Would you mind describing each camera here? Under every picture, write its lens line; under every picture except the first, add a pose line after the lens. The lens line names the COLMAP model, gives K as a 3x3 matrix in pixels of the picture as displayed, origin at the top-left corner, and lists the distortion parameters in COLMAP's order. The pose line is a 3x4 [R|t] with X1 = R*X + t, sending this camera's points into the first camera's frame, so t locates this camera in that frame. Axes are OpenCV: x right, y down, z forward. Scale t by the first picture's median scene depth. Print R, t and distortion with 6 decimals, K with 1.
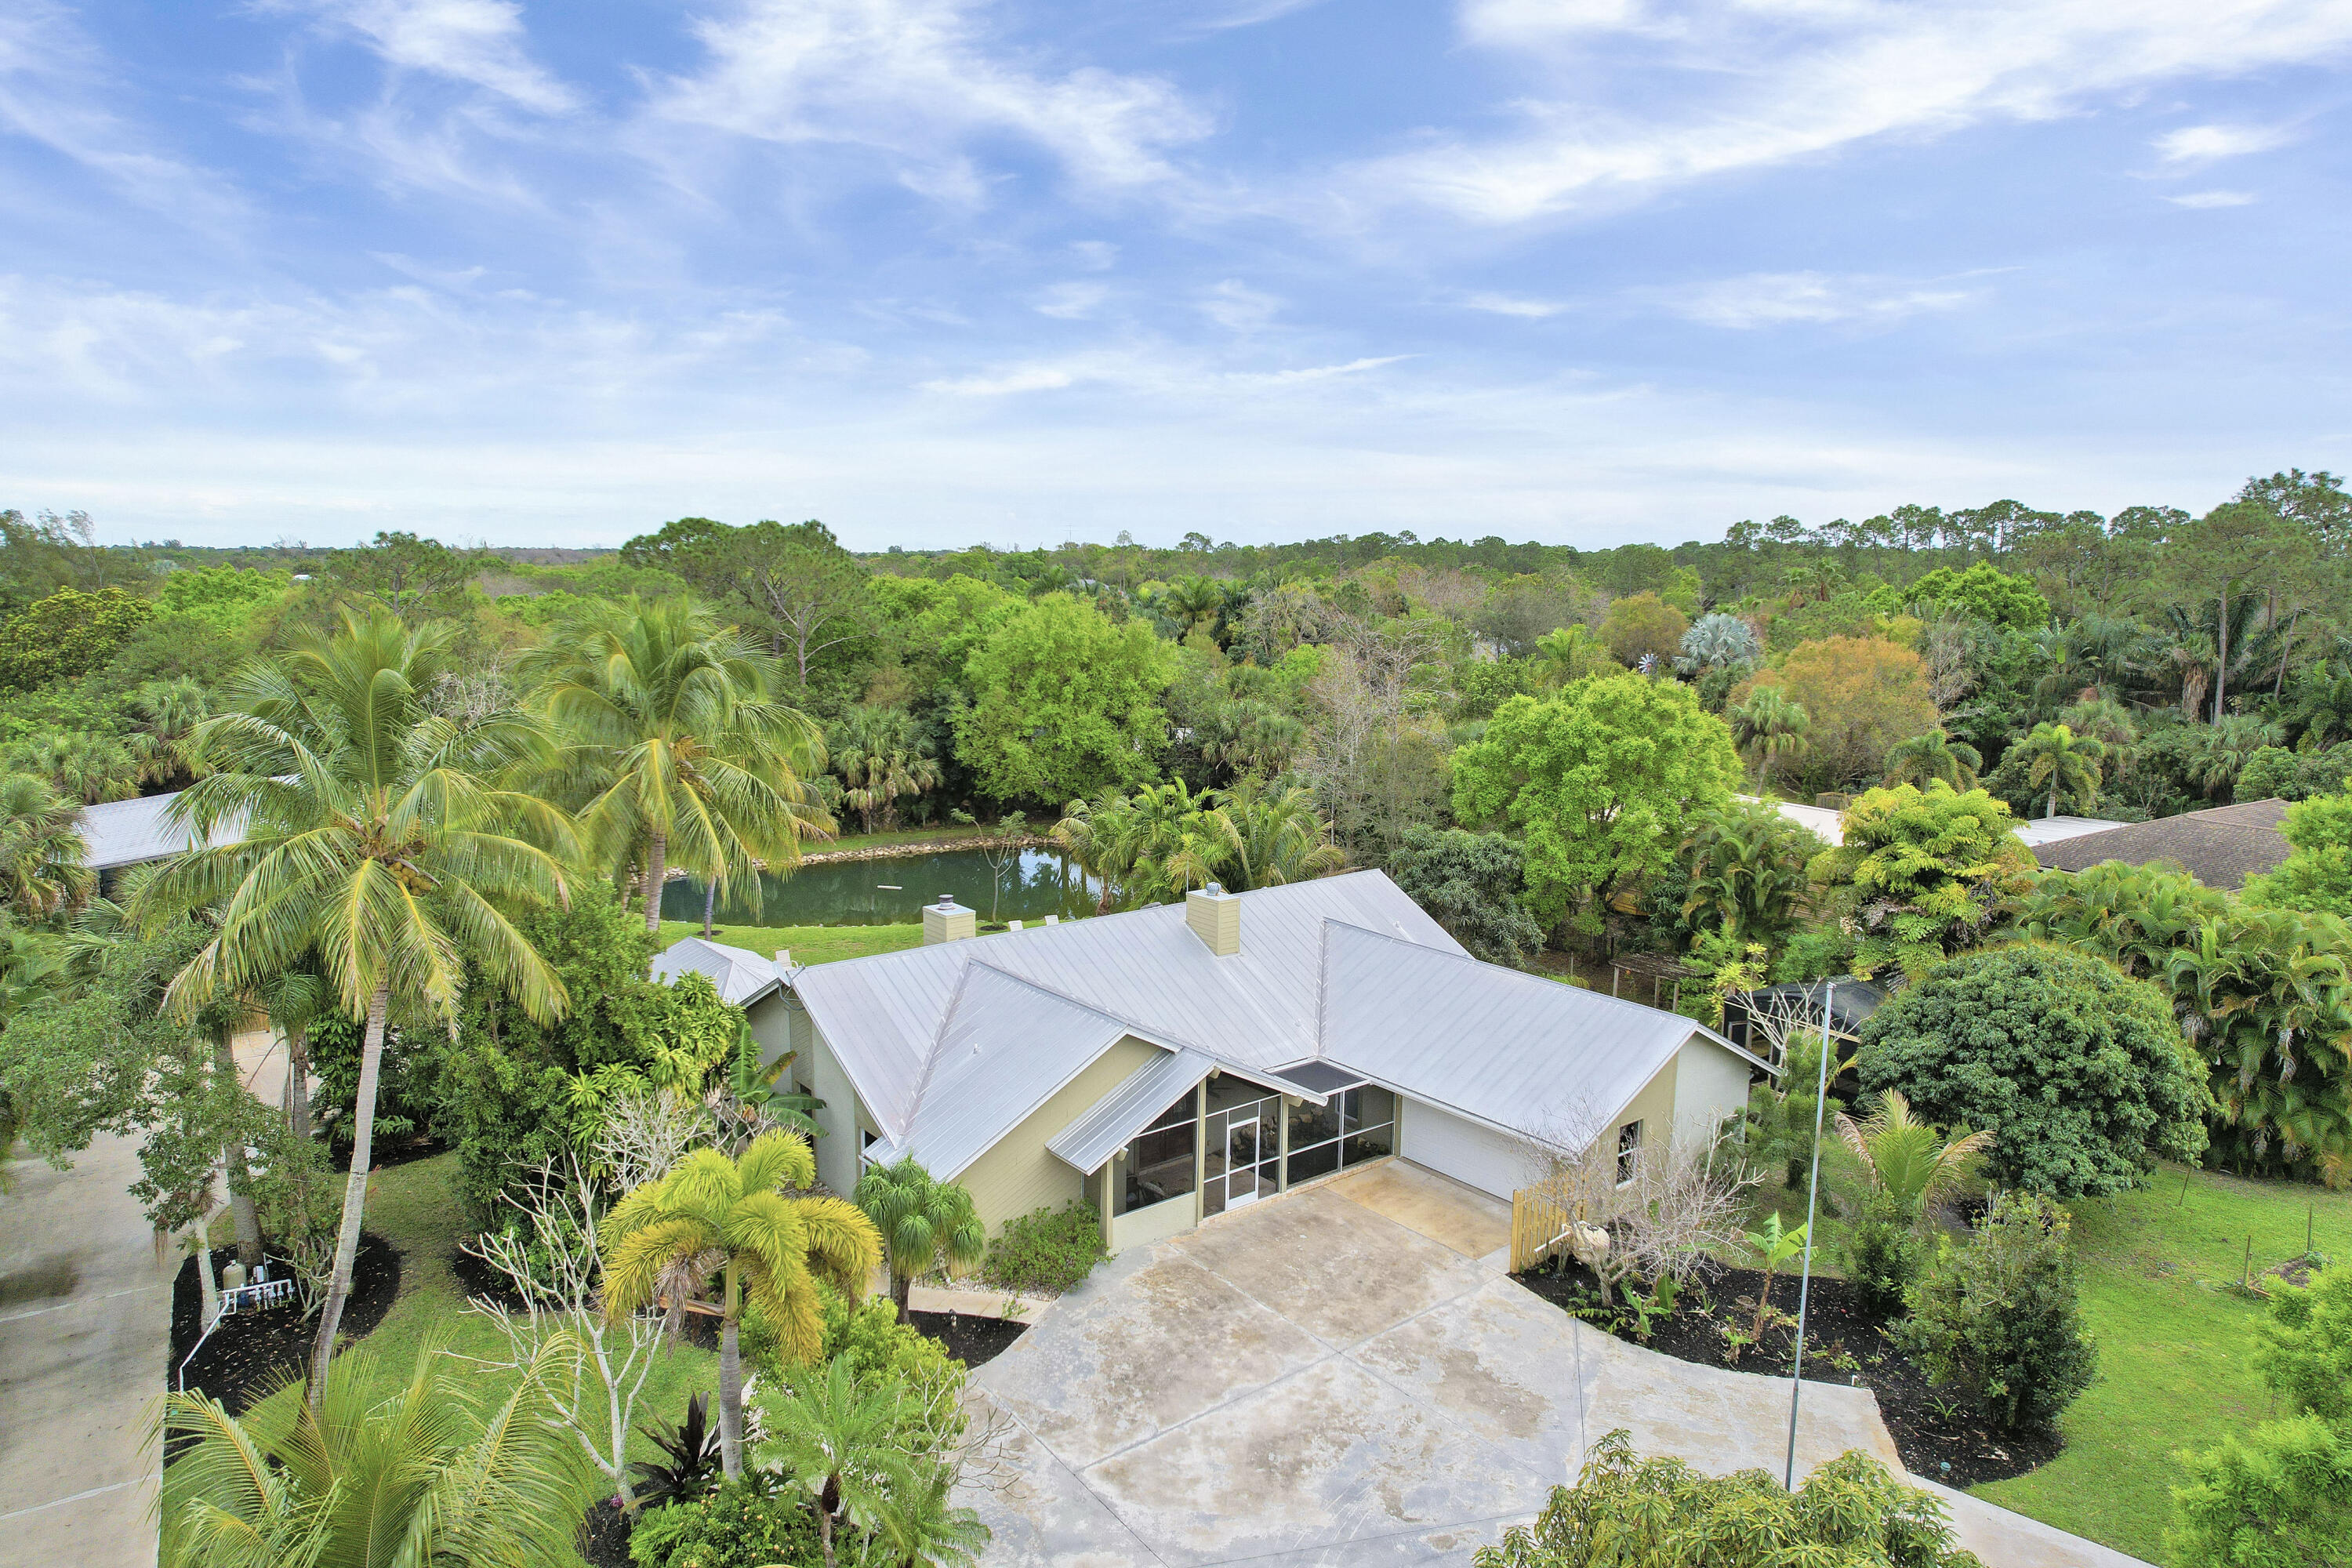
lens RADIAL K [[1511.6, 0, 1166.2], [0, 1511.6, 792.5], [0, 0, 1]] dist [-0.080512, -0.000152]
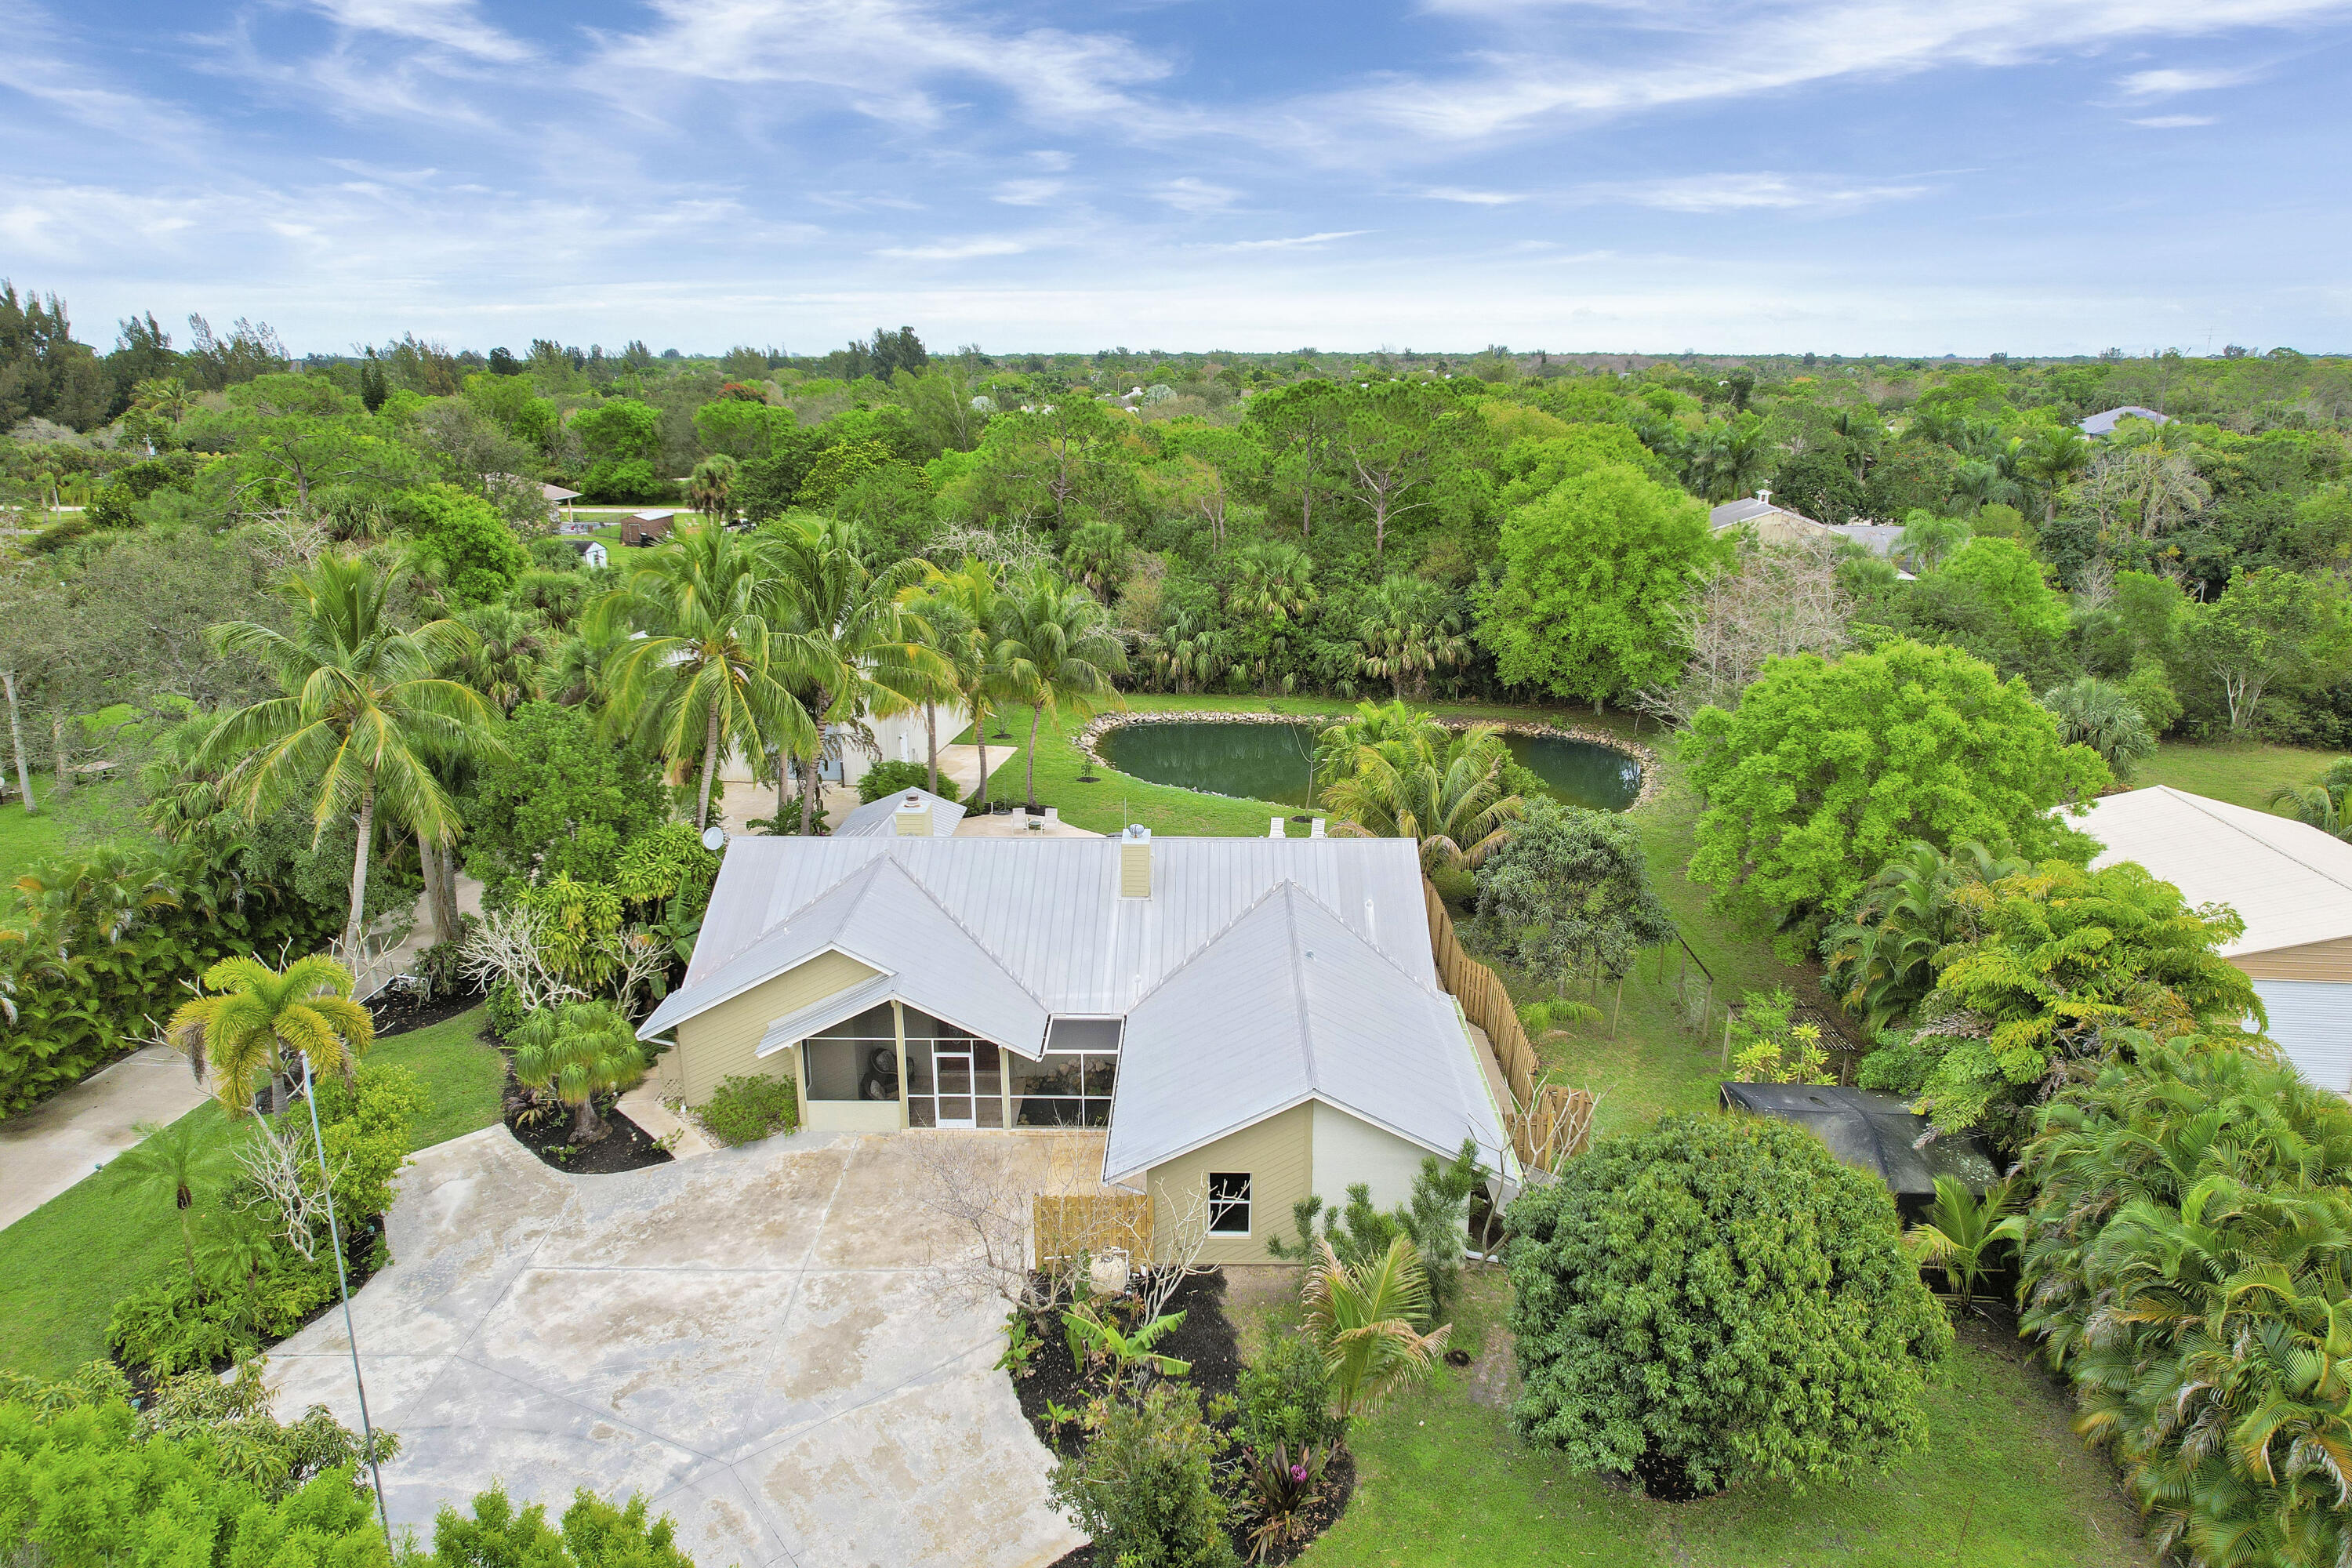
lens RADIAL K [[1514.7, 0, 1176.0], [0, 1514.7, 784.0], [0, 0, 1]] dist [-0.090674, 0.069409]
pose [[0.770251, 0.163609, -0.616398, 0.556559], [-0.087853, 0.984539, 0.151542, -0.101759], [0.631661, -0.062573, 0.772715, 0.195562]]
